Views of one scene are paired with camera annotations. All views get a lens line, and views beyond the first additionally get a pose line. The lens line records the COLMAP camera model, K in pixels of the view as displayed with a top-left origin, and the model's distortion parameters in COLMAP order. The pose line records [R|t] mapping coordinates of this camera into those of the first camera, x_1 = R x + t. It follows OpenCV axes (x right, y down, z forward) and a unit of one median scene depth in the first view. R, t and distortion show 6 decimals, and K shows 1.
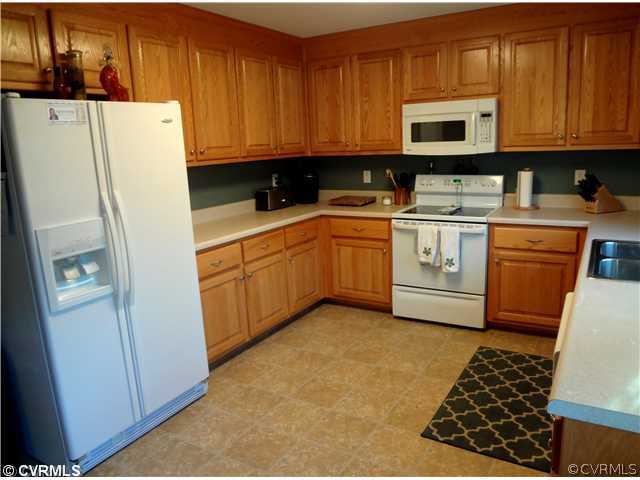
lens RADIAL K [[471.0, 0, 323.0], [0, 471.0, 238.0], [0, 0, 1]] dist [-0.052883, 0.009505]
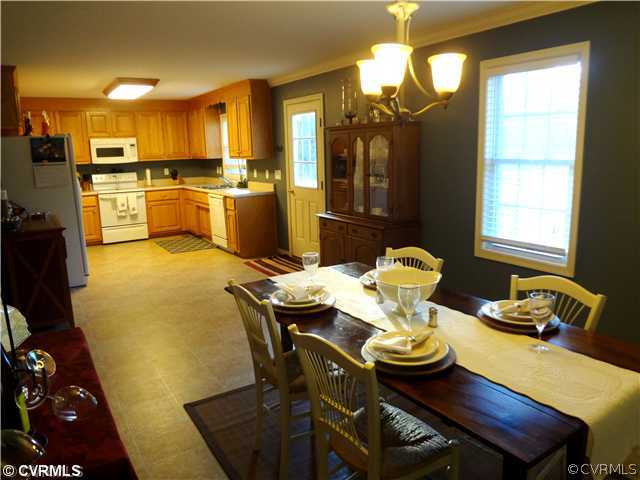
lens RADIAL K [[471.0, 0, 317.4], [0, 471.0, 240.1], [0, 0, 1]] dist [-0.052883, 0.009505]
pose [[0.462165, -0.142393, 0.875287, -1.231496], [0.185715, 0.980679, 0.061478, 0.208878], [-0.867129, 0.134141, 0.479680, -0.778197]]
